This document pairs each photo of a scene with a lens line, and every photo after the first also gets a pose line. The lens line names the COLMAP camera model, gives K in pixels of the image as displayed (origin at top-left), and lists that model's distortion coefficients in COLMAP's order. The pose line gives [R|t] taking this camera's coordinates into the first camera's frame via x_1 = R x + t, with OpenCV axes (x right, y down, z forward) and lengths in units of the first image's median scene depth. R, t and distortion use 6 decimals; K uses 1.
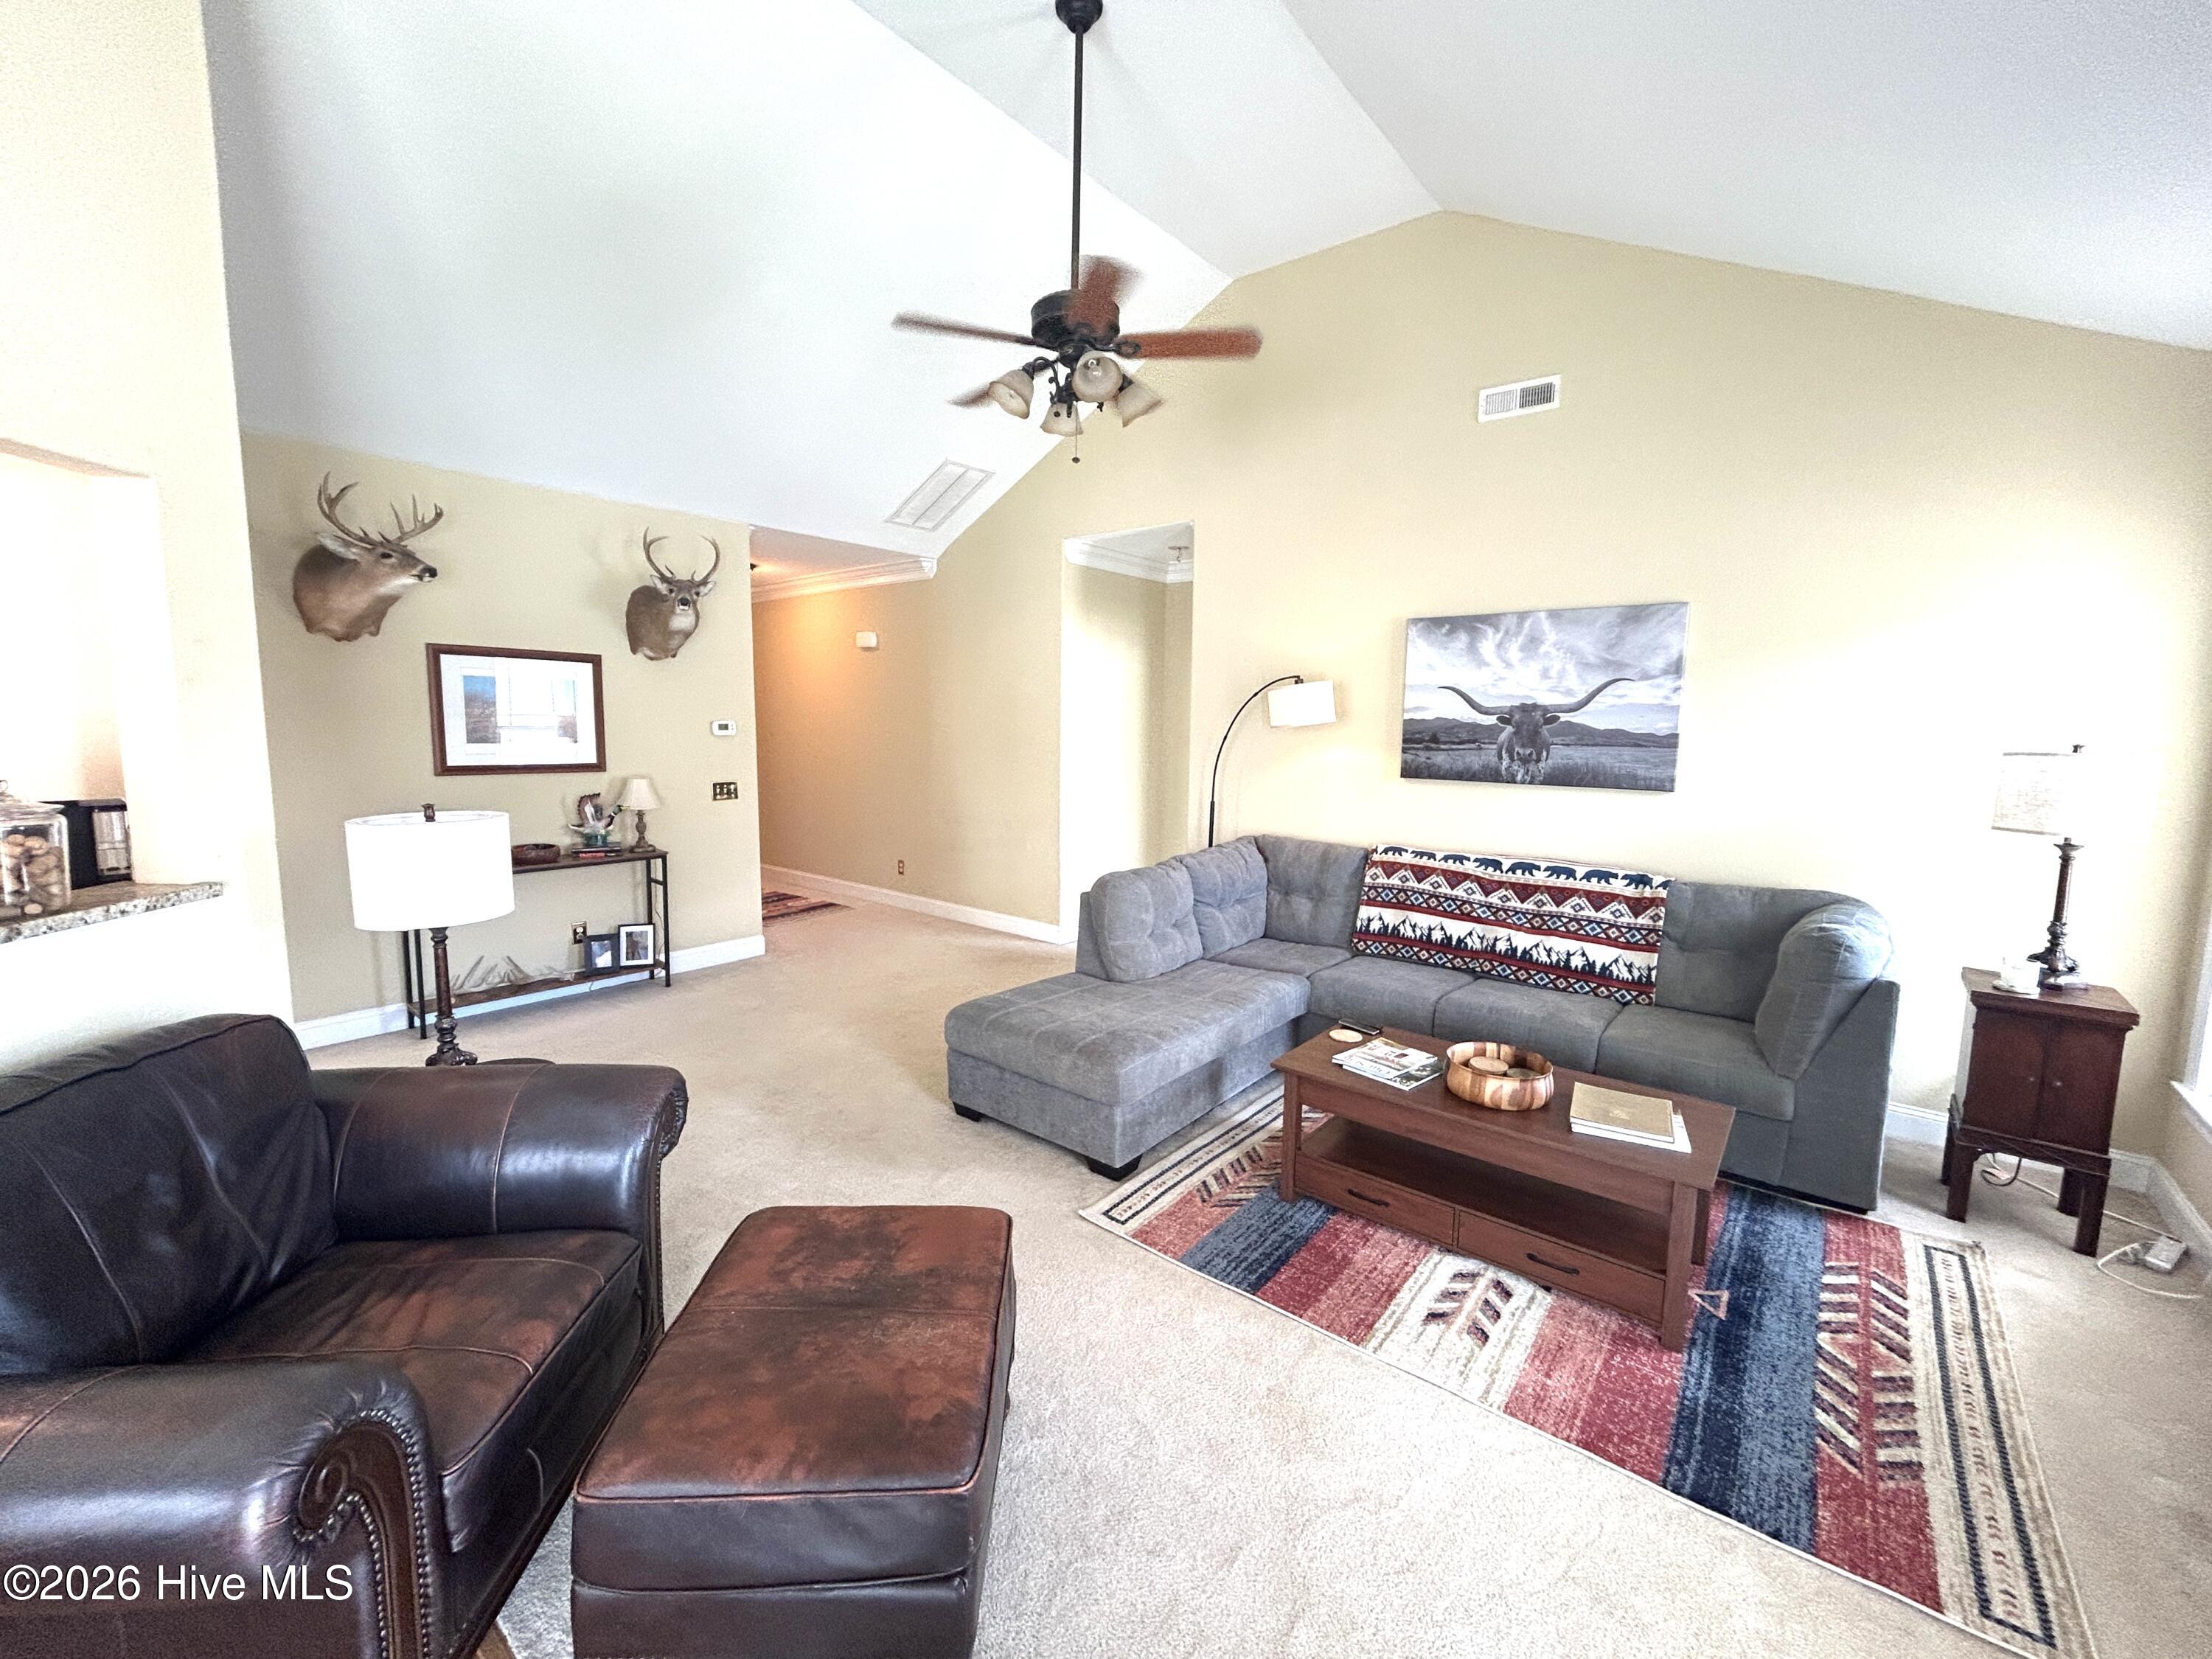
lens RADIAL K [[905.9, 0, 1106.0], [0, 905.9, 829.5], [0, 0, 1]] dist [-0.003702, -0.000019]
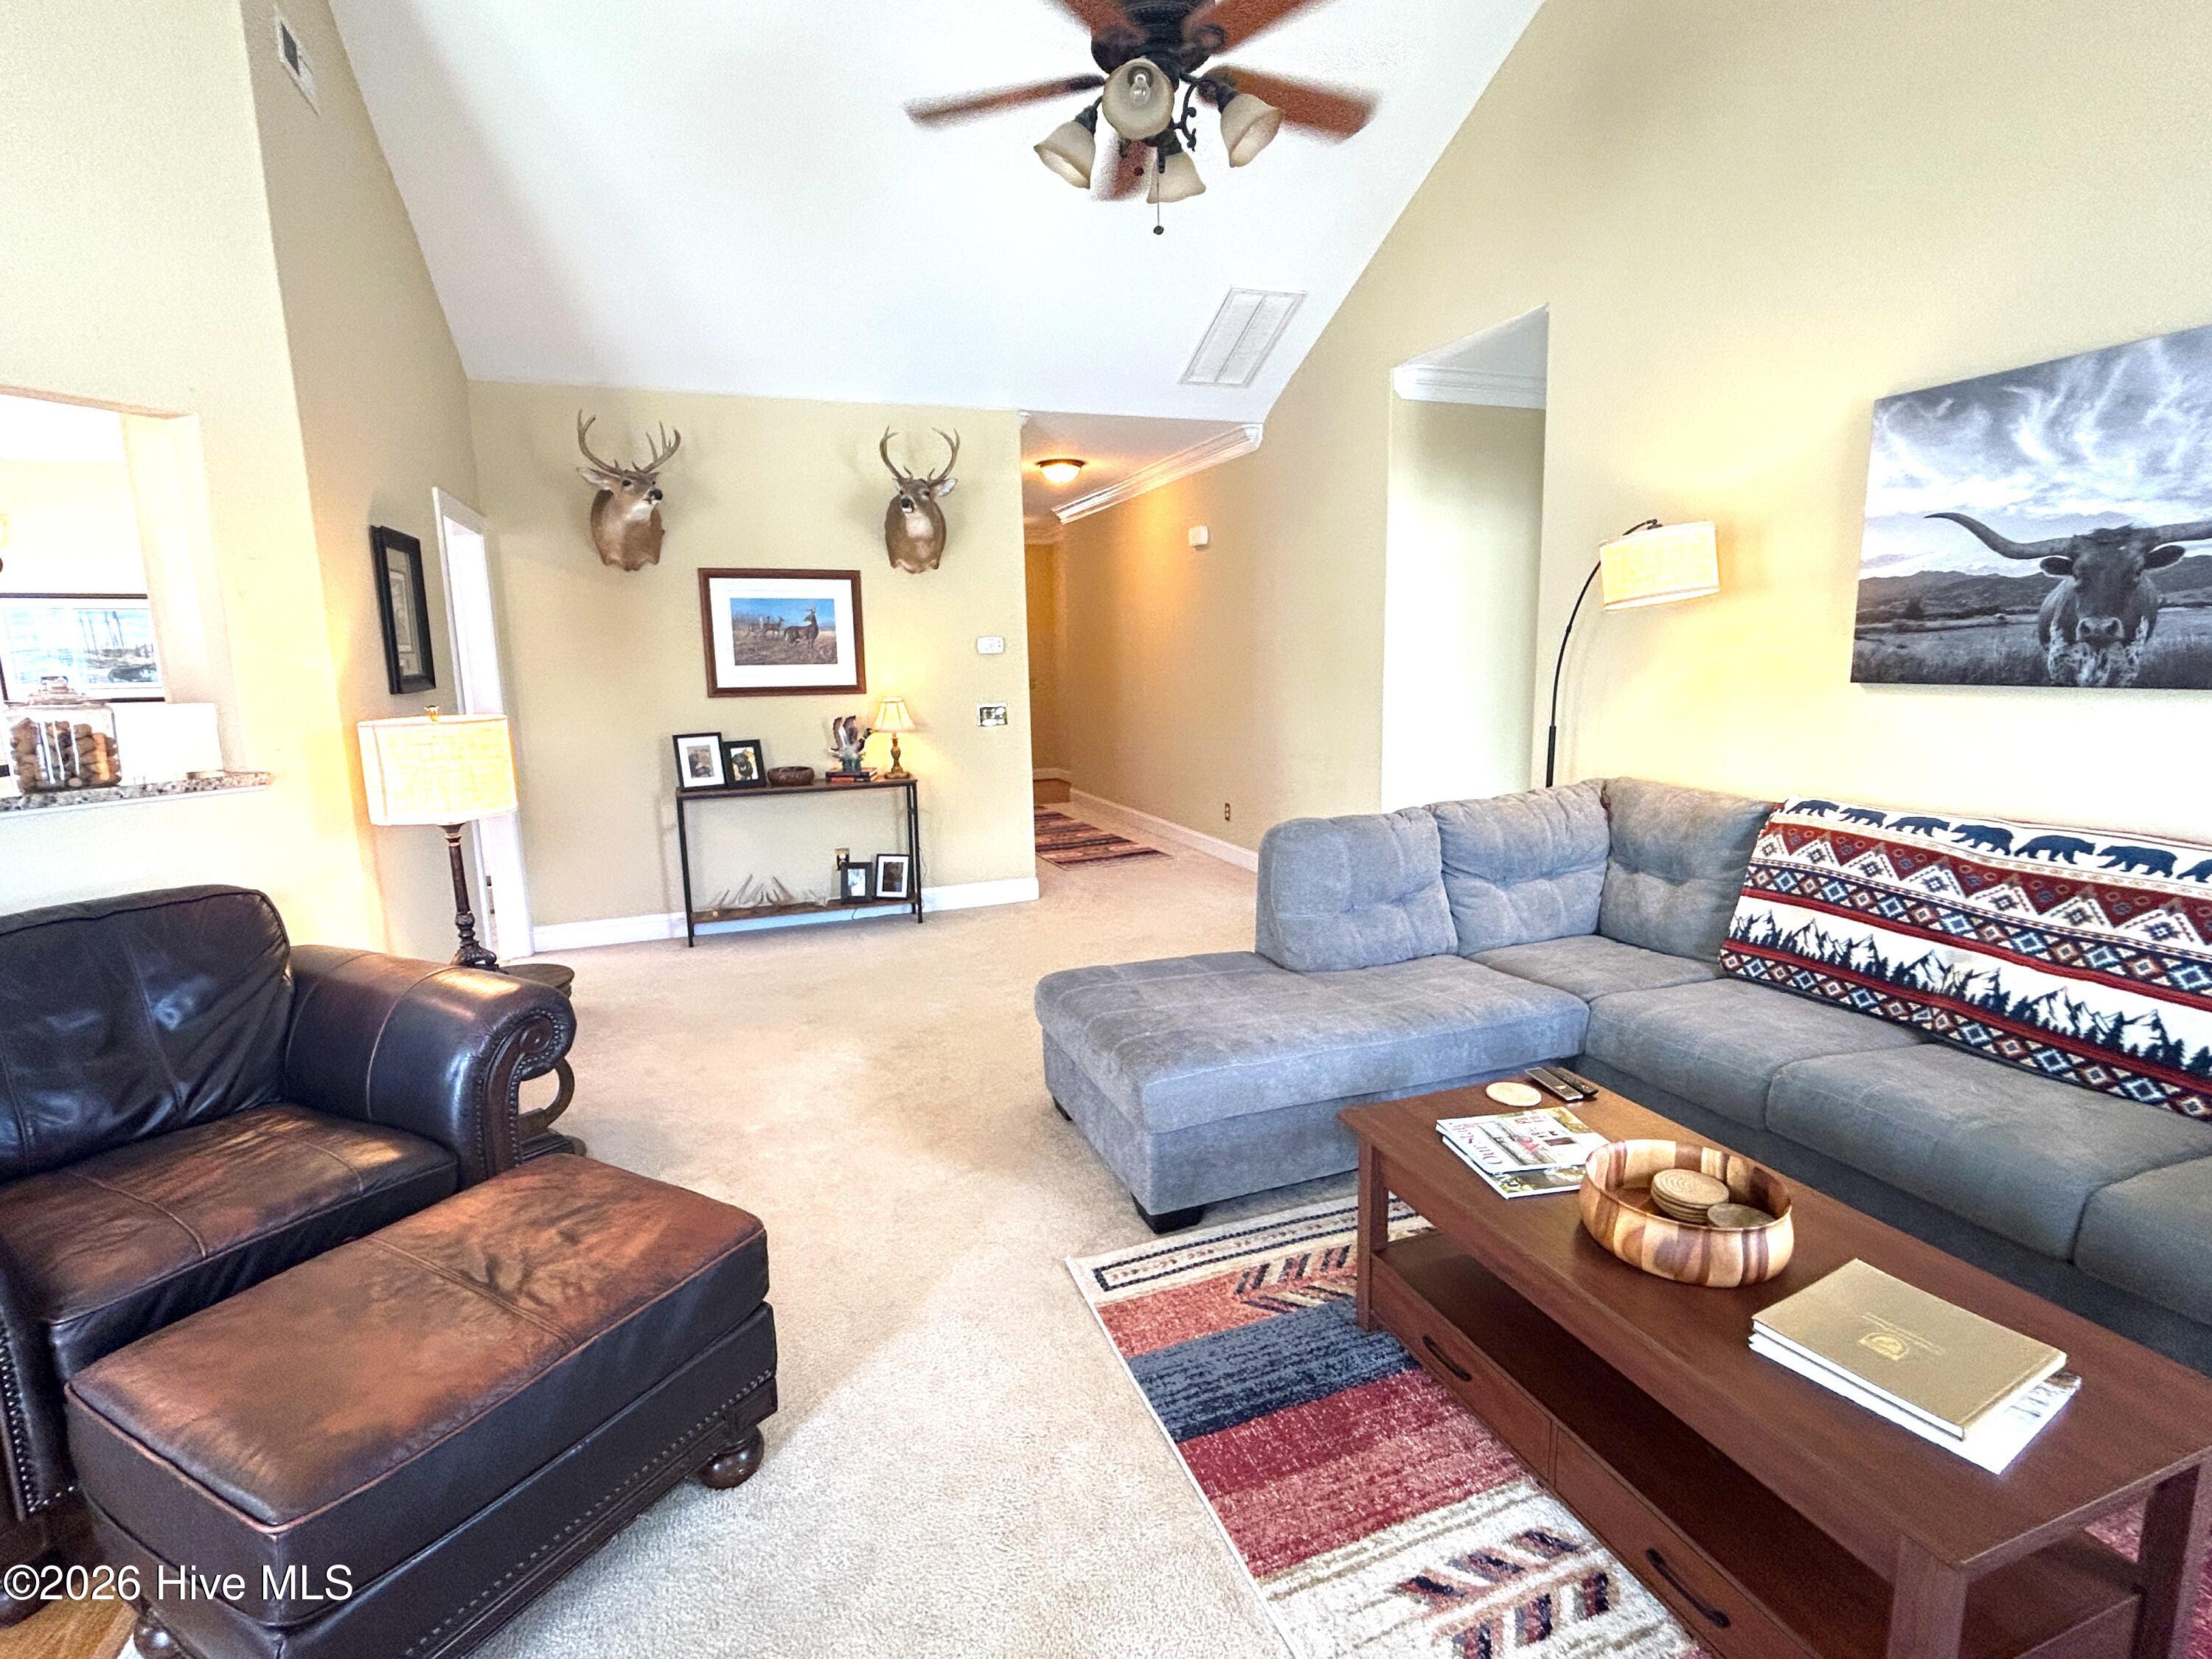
lens RADIAL K [[1062.8, 0, 1106.0], [0, 1062.8, 829.5], [0, 0, 1]] dist [-0.001811, 0.000855]
pose [[0.859903, 0.051616, -0.507841, 0.291043], [-0.027767, 0.998131, 0.054431, 0.013739], [0.509701, -0.032704, 0.859730, 0.187906]]
